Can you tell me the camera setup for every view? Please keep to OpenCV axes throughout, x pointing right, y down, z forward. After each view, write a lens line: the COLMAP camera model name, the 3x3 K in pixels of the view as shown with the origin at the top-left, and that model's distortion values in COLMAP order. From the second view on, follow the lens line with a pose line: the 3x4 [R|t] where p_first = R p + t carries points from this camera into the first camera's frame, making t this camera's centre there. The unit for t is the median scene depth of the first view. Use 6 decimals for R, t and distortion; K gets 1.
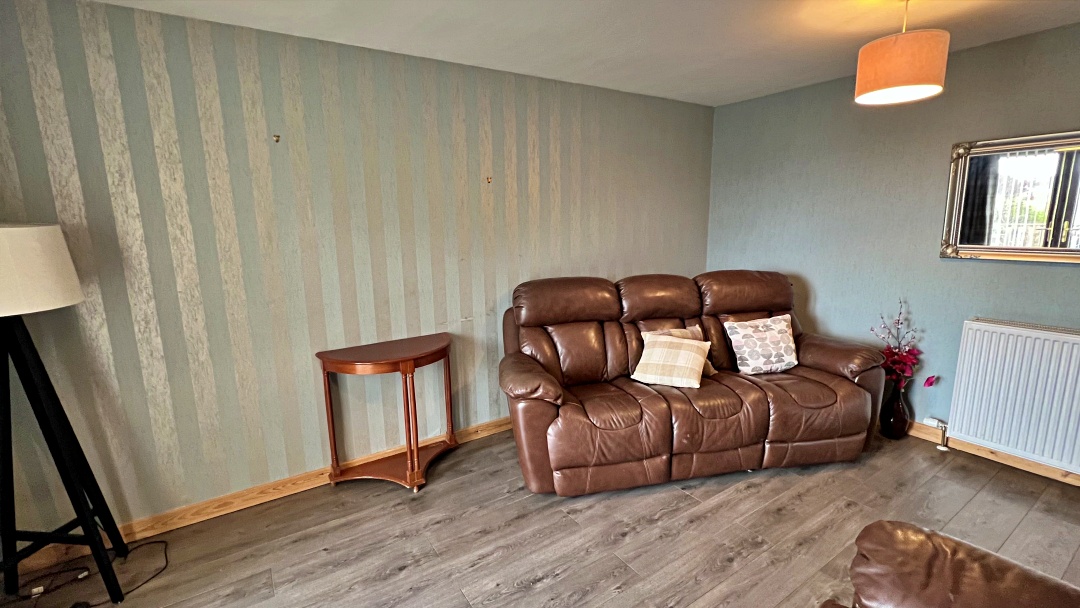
lens RADIAL K [[474.1, 0, 540.0], [0, 474.1, 304.0], [0, 0, 1]] dist [0.000799, 0.000045]
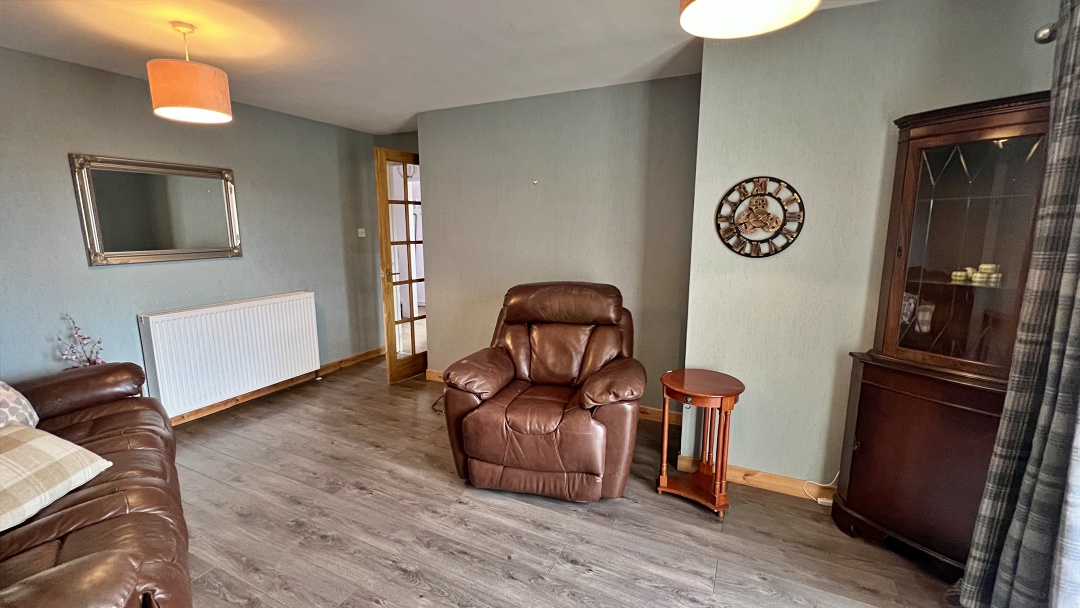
lens RADIAL K [[474.1, 0, 540.0], [0, 474.1, 304.0], [0, 0, 1]] dist [0.000799, 0.000045]
pose [[-0.486752, -0.134311, 0.863153, -0.582725], [0.163067, 0.956769, 0.240836, -0.126064], [-0.858185, 0.257979, -0.443808, 0.757090]]
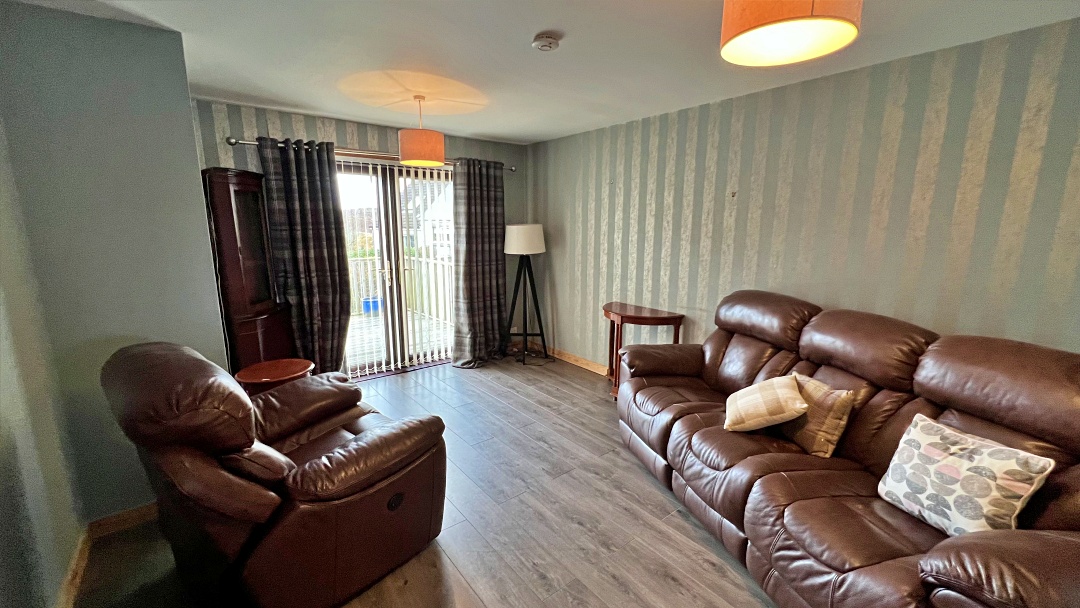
lens RADIAL K [[424.8, 0, 540.0], [0, 424.8, 304.0], [0, 0, 1]] dist [-0.000258, -0.000074]
pose [[0.078294, 0.204370, -0.975758, 1.088449], [-0.172613, 0.966758, 0.188634, -0.145998], [0.981873, 0.153659, 0.110968, 0.573492]]
